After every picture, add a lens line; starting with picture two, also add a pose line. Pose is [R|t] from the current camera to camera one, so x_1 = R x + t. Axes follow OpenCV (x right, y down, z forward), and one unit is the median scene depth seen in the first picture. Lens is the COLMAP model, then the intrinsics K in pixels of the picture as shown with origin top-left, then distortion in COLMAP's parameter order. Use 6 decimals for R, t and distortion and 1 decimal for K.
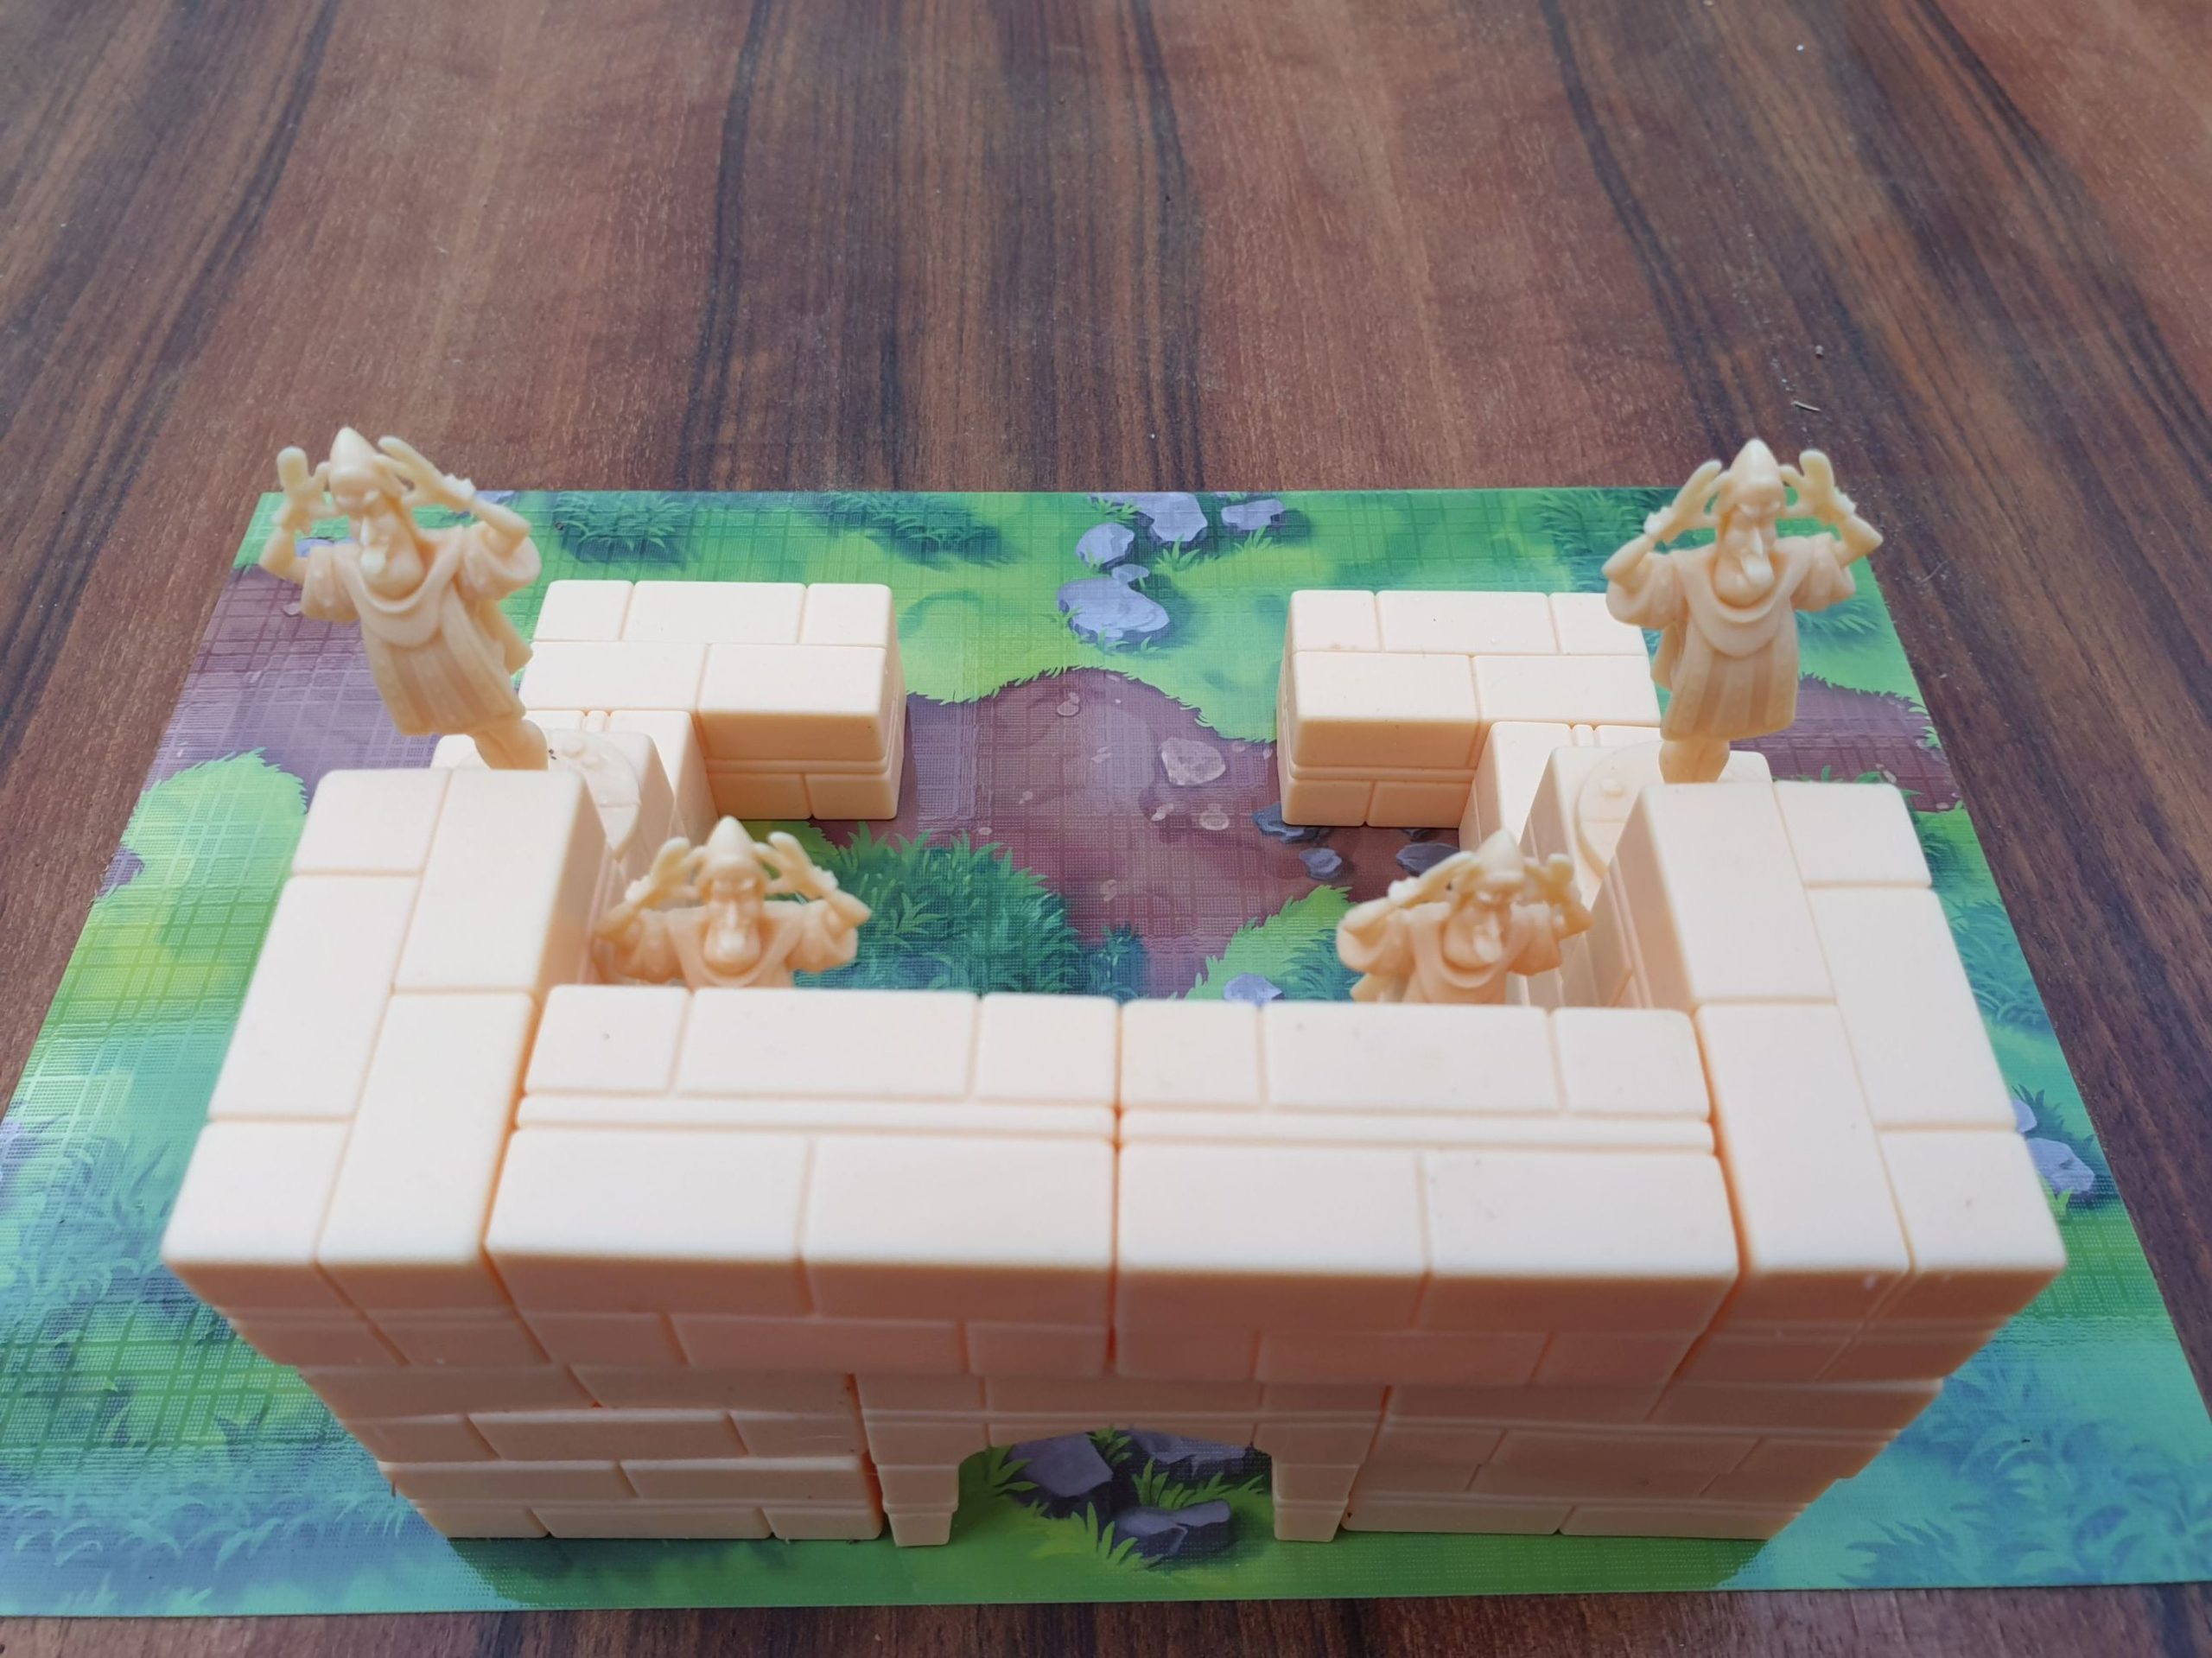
lens RADIAL K [[1771.3, 0, 1106.0], [0, 1771.3, 829.0], [0, 0, 1]] dist [0.005148, -0.001944]
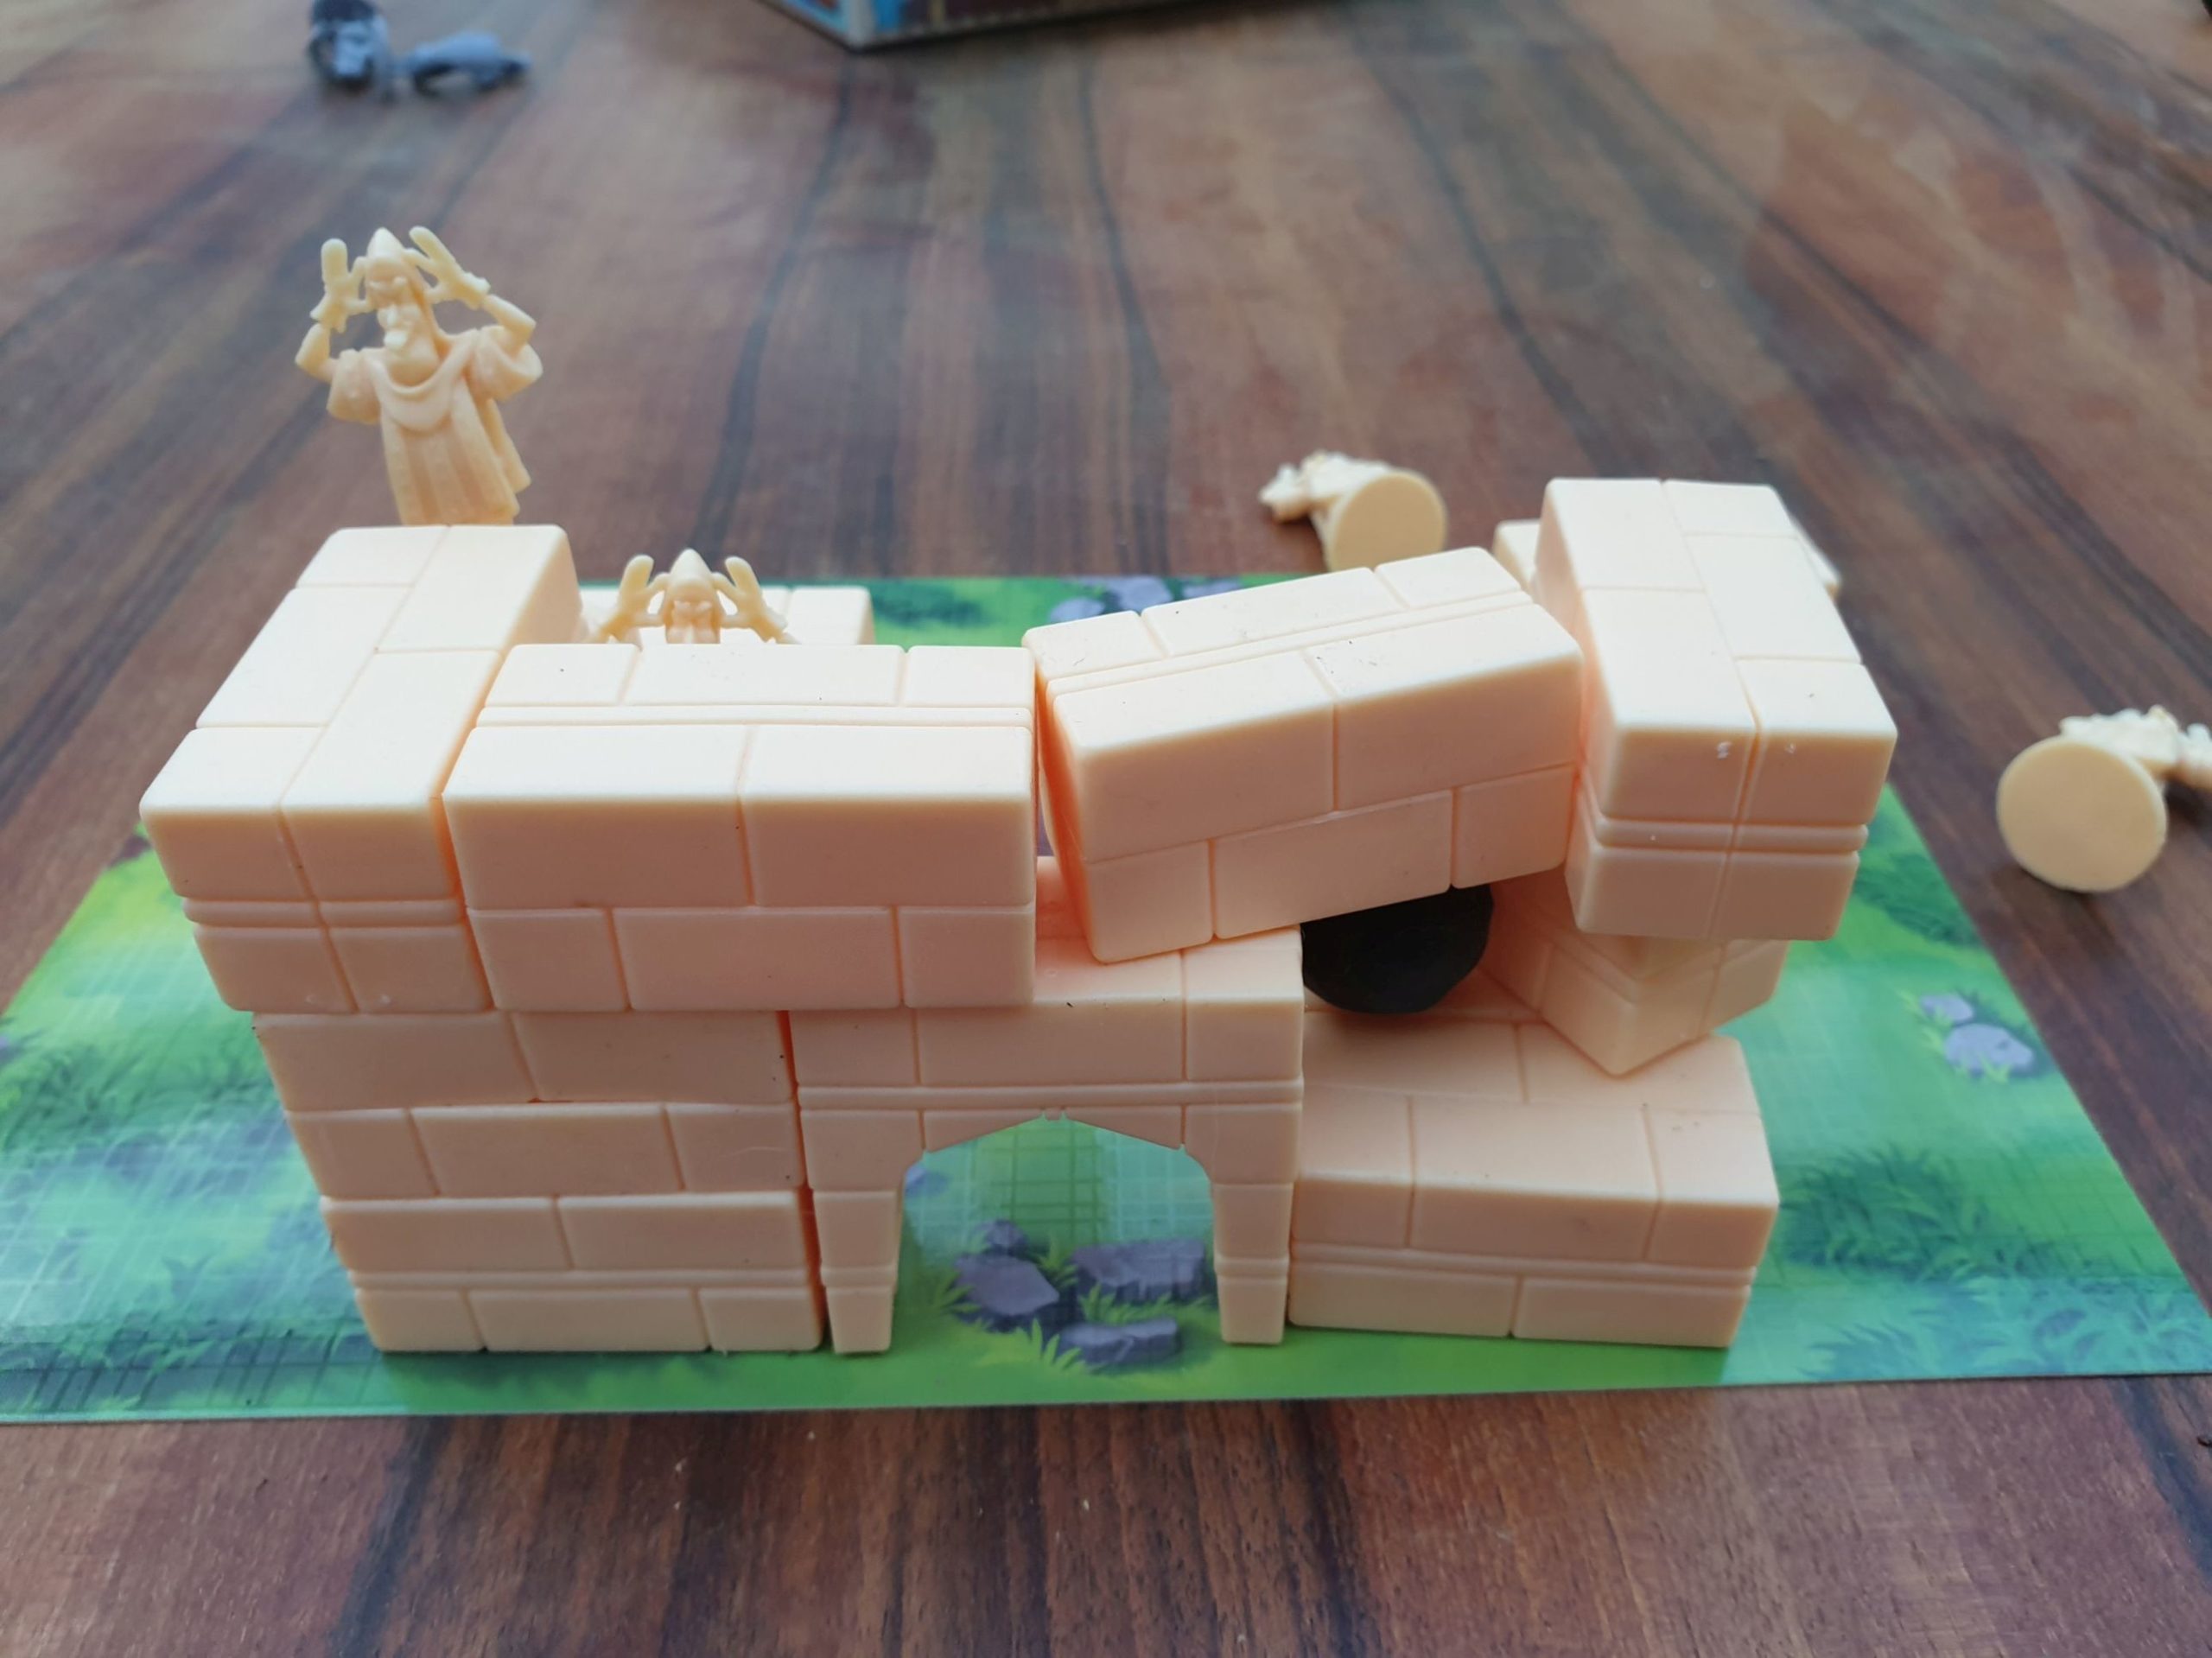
lens RADIAL K [[1797.7, 0, 1122.9], [0, 1797.7, 879.8], [0, 0, 1]] dist [-0.021657, -0.003330]
pose [[0.999963, -0.008057, -0.002895, 0.036559], [0.007128, 0.970814, -0.239726, 0.313018], [0.004742, 0.239696, 0.970836, -0.019491]]
